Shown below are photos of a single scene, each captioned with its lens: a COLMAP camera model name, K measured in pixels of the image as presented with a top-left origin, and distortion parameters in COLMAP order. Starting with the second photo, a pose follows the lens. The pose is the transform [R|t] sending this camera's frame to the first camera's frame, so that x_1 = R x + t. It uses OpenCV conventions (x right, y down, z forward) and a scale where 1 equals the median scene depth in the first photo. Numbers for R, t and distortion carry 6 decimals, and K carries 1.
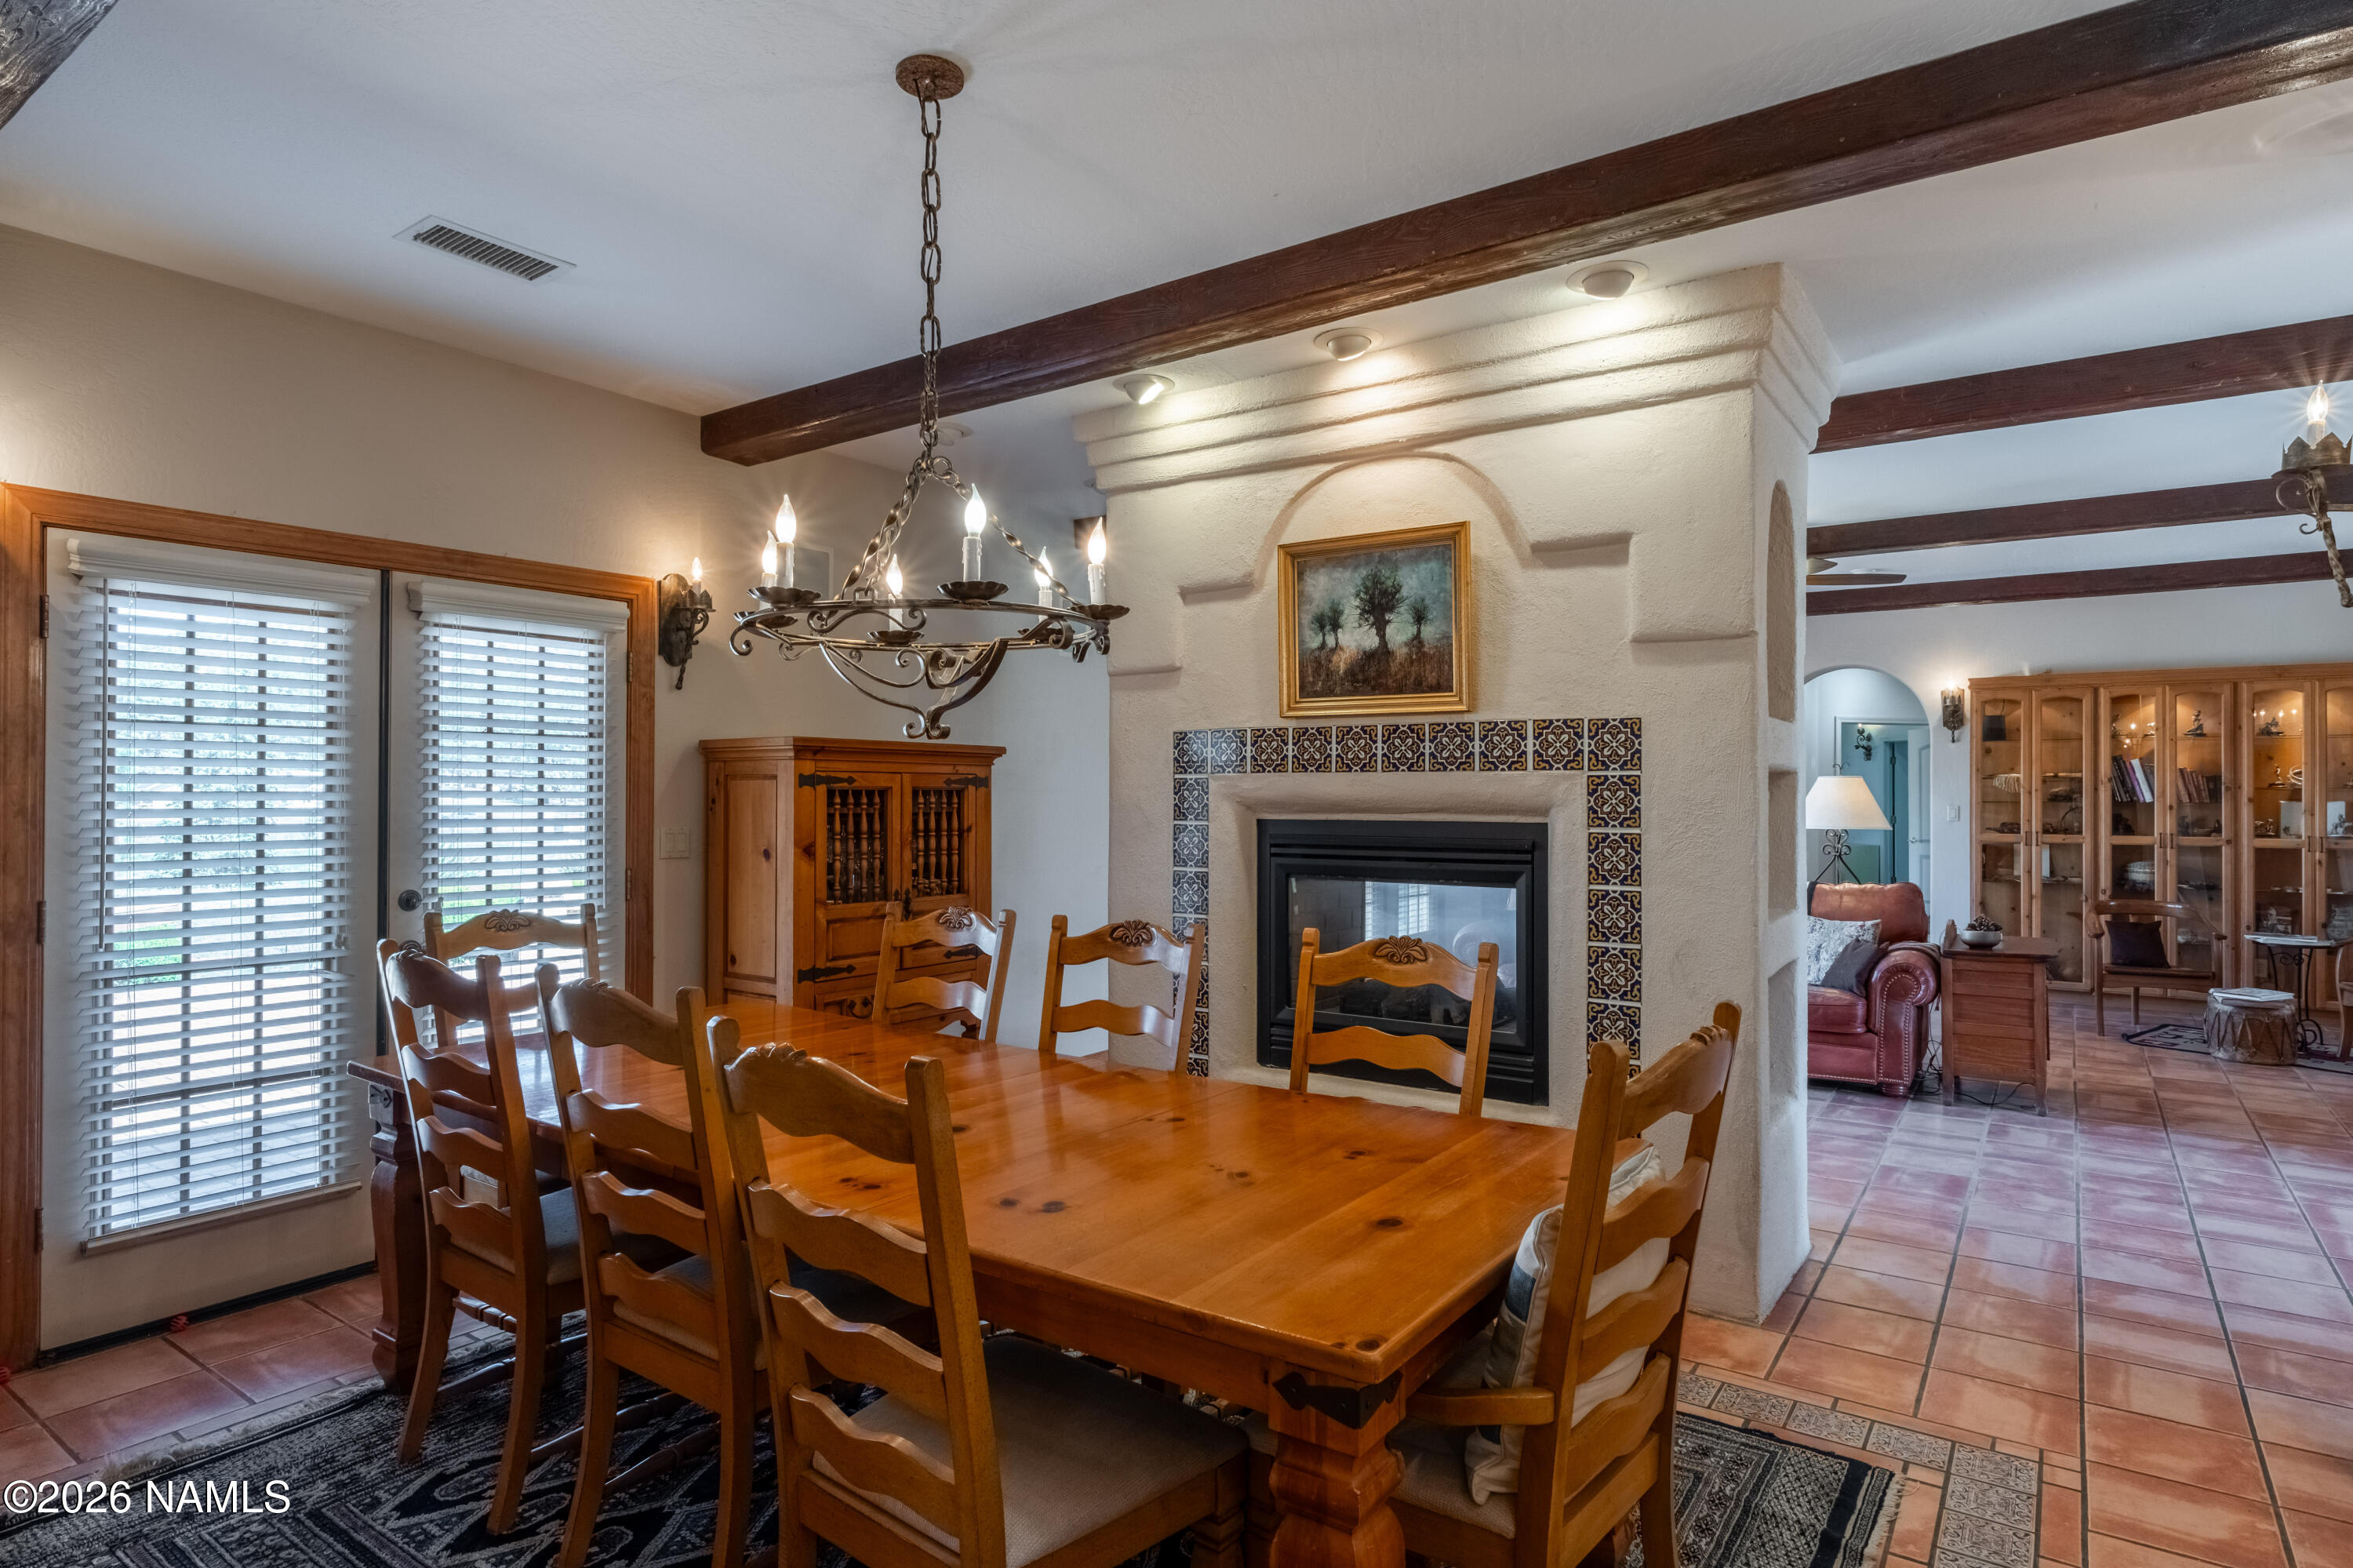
lens RADIAL K [[1276.2, 0, 1179.0], [0, 1276.2, 783.2], [0, 0, 1]] dist [-0.008823, 0.000966]
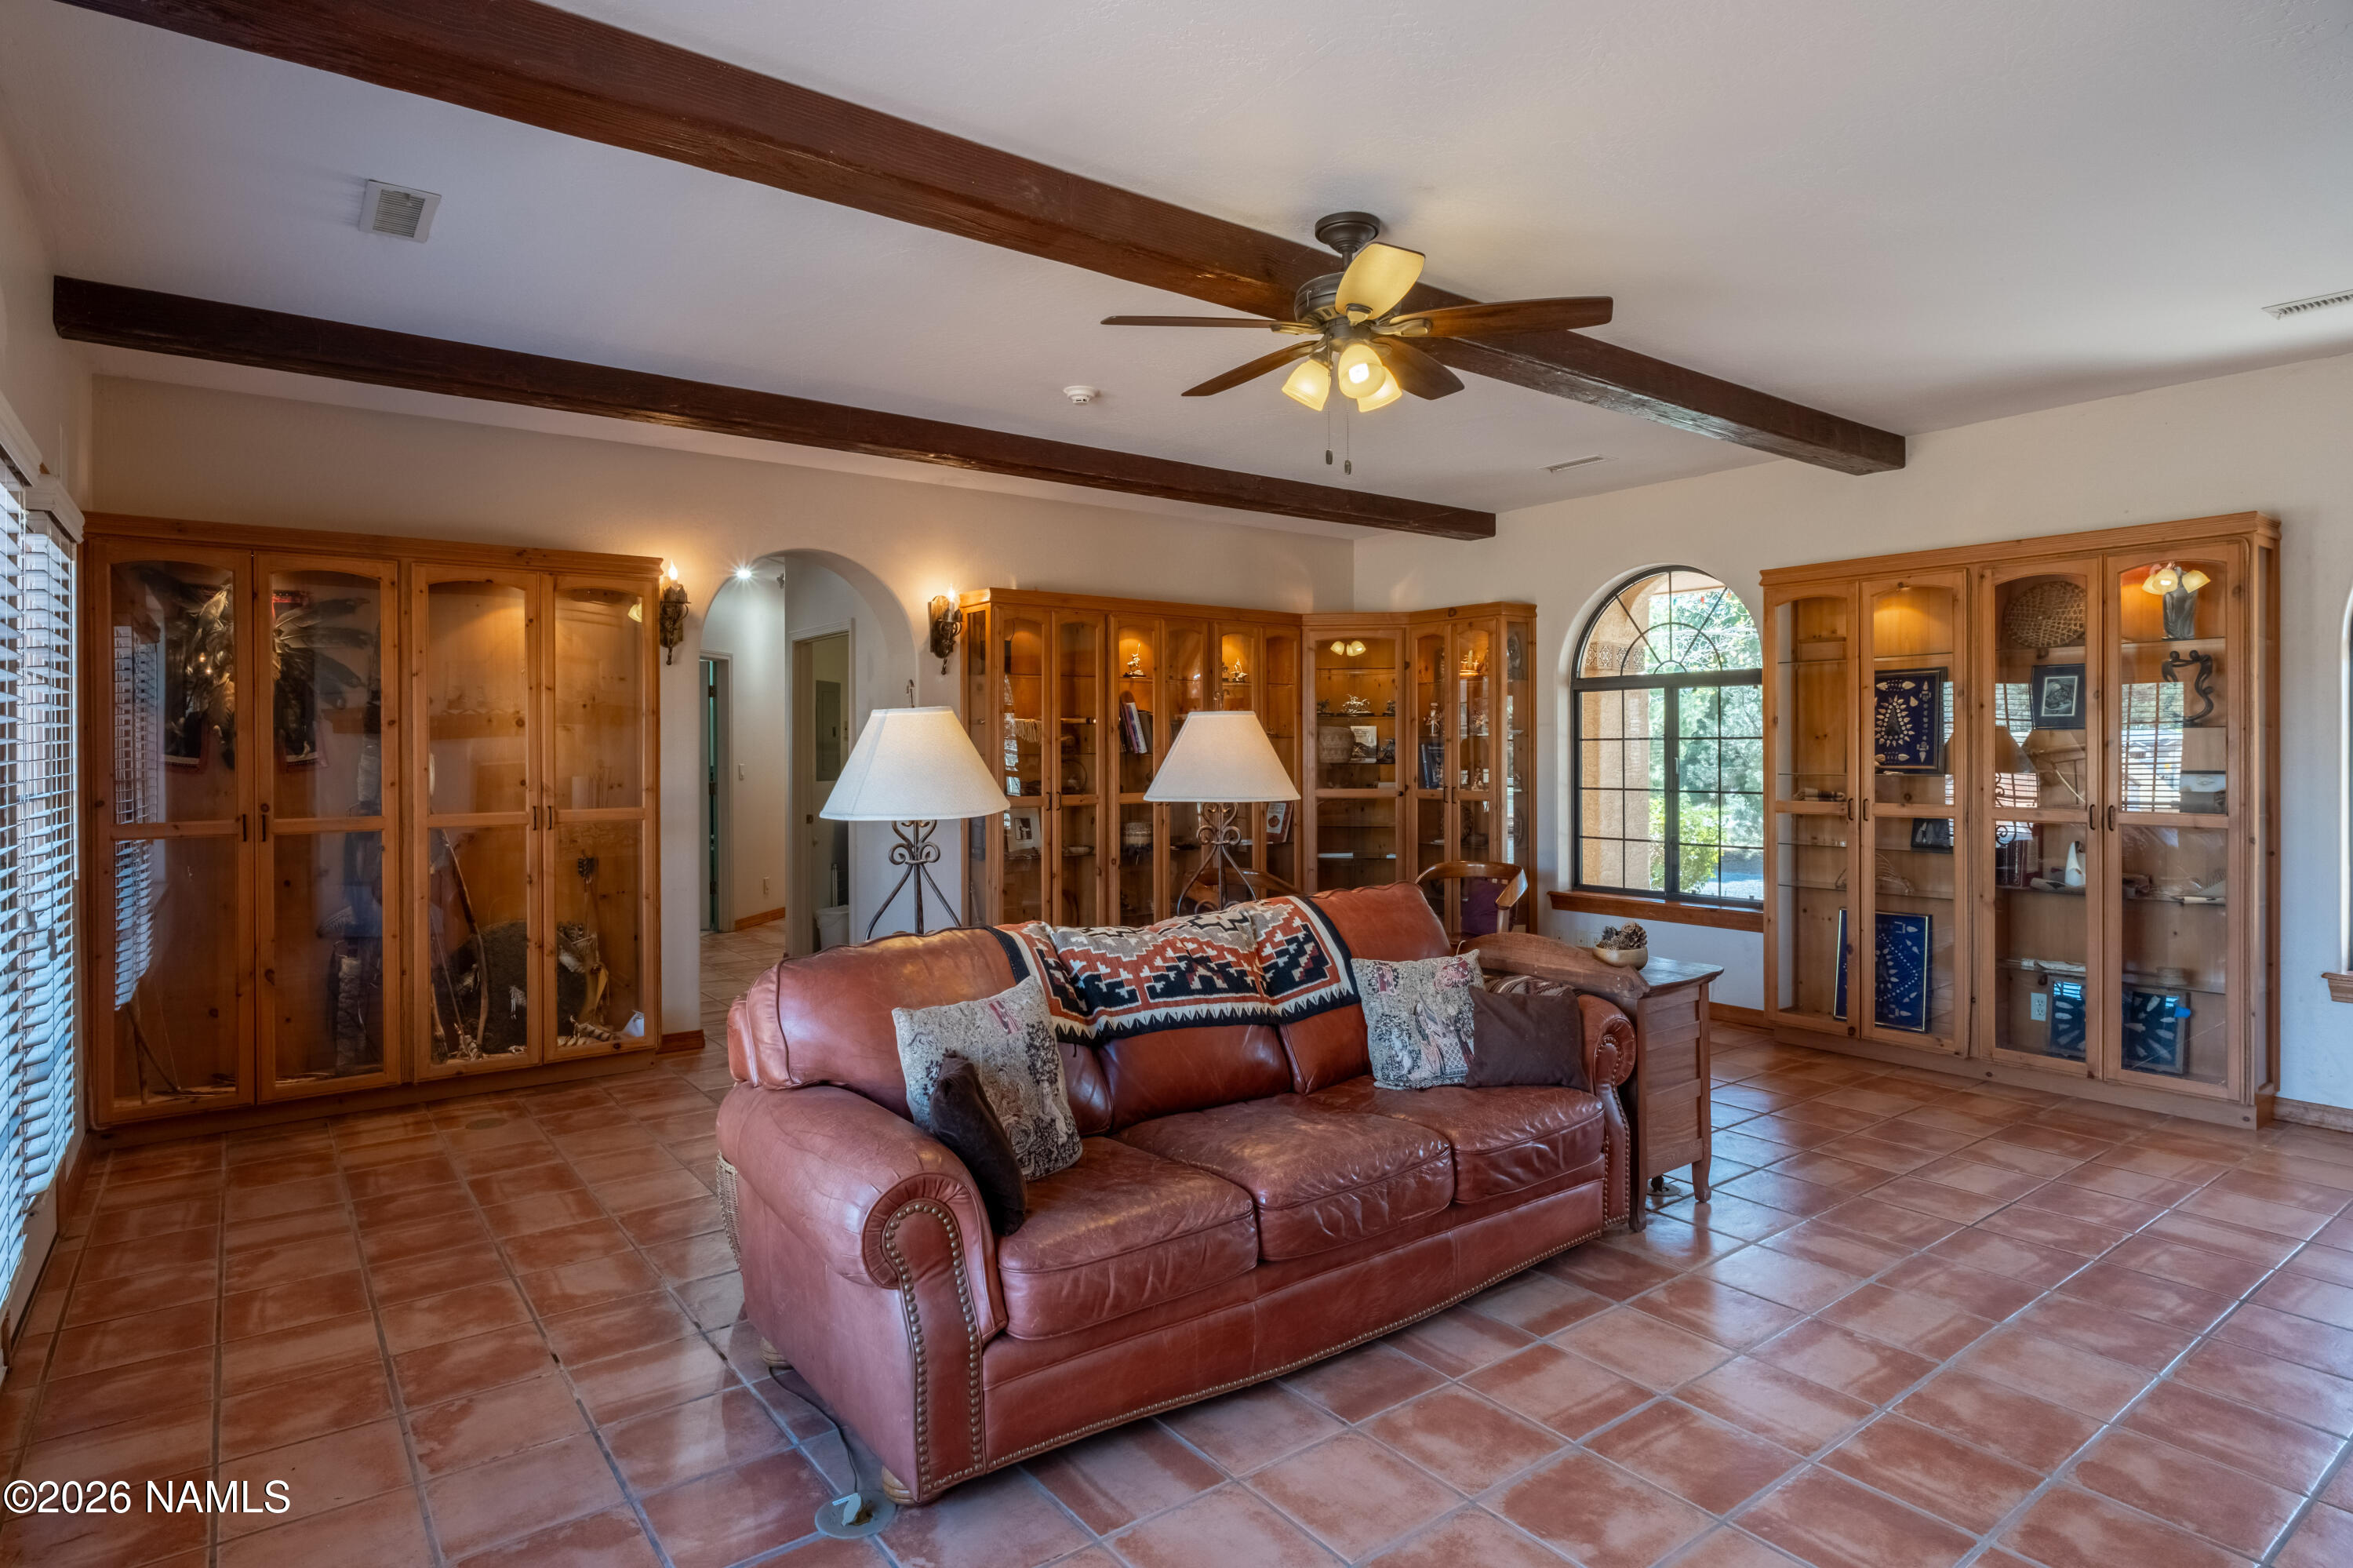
lens RADIAL K [[1276.2, 0, 1174.9], [0, 1276.2, 741.5], [0, 0, 1]] dist [-0.008823, 0.000966]
pose [[0.301863, 0.004344, 0.953341, -0.058858], [-0.003341, 0.999988, -0.003498, 0.012786], [-0.953345, -0.002129, 0.301874, 0.954238]]
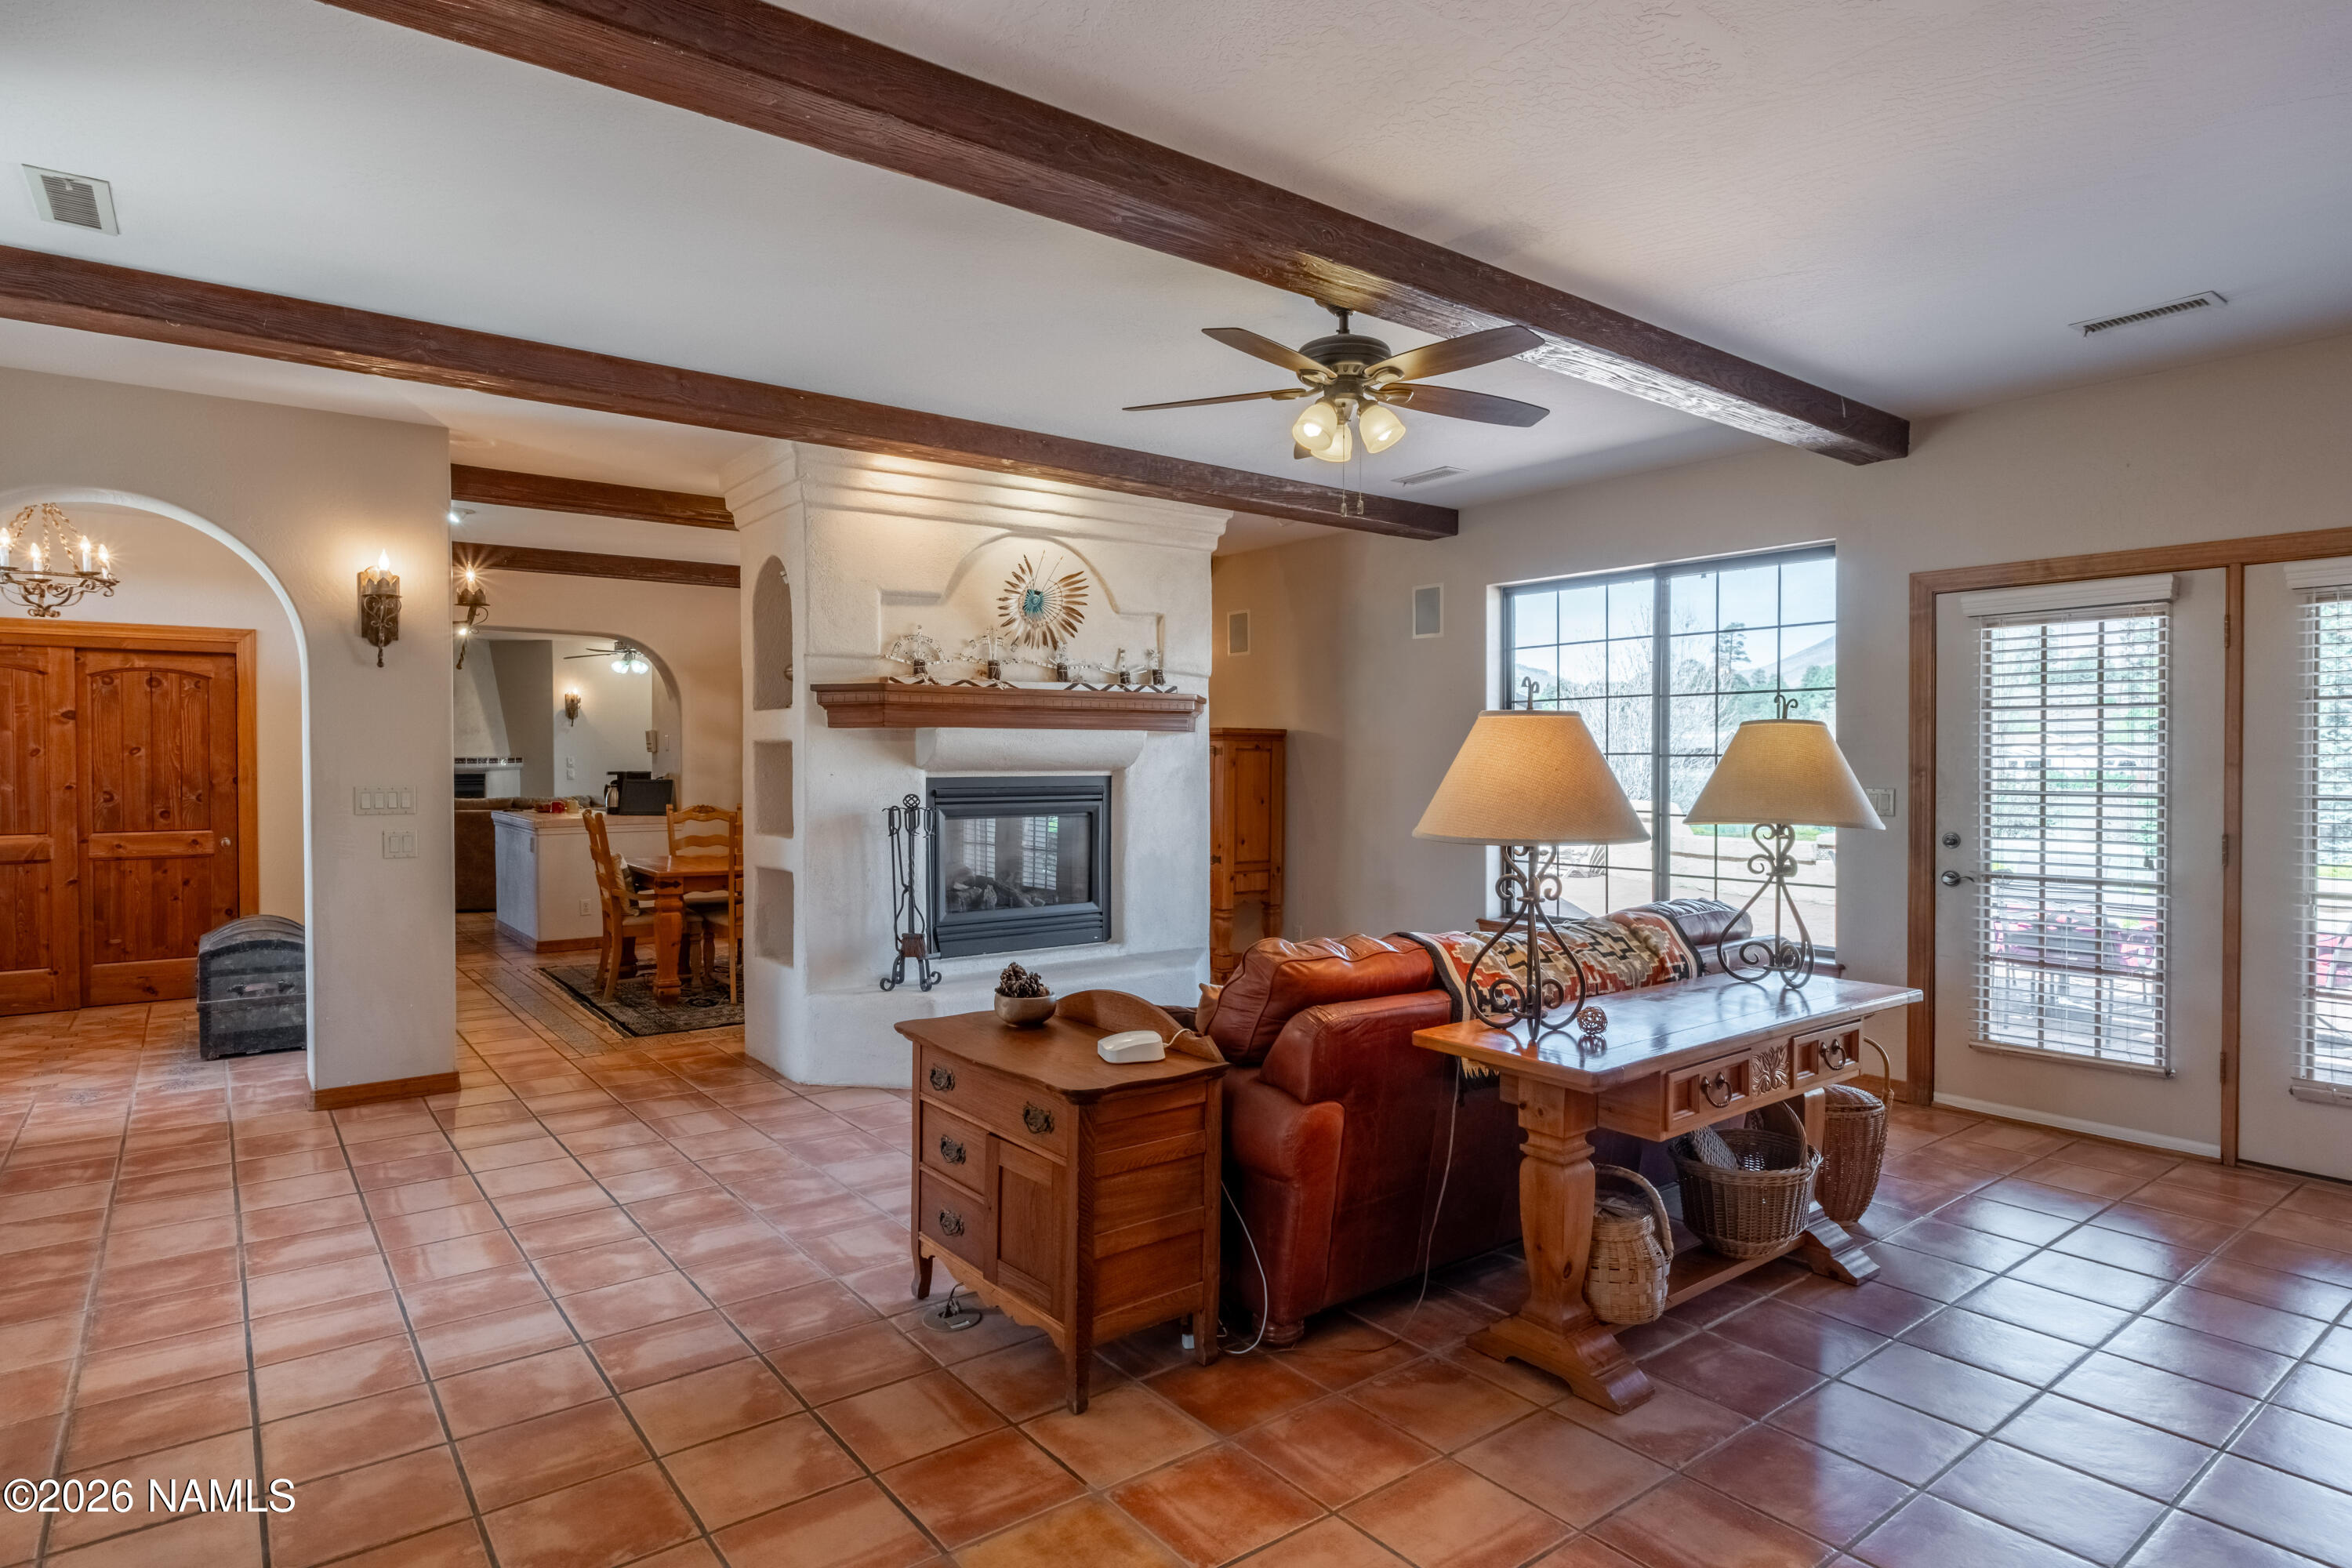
lens RADIAL K [[1275.6, 0, 1150.1], [0, 1275.6, 792.5], [0, 0, 1]] dist [-0.008823, 0.000966]
pose [[-0.309519, 0.023134, -0.950612, 1.079540], [0.002241, 0.999719, 0.023599, 0.011916], [0.950891, 0.005174, -0.309484, 1.149758]]
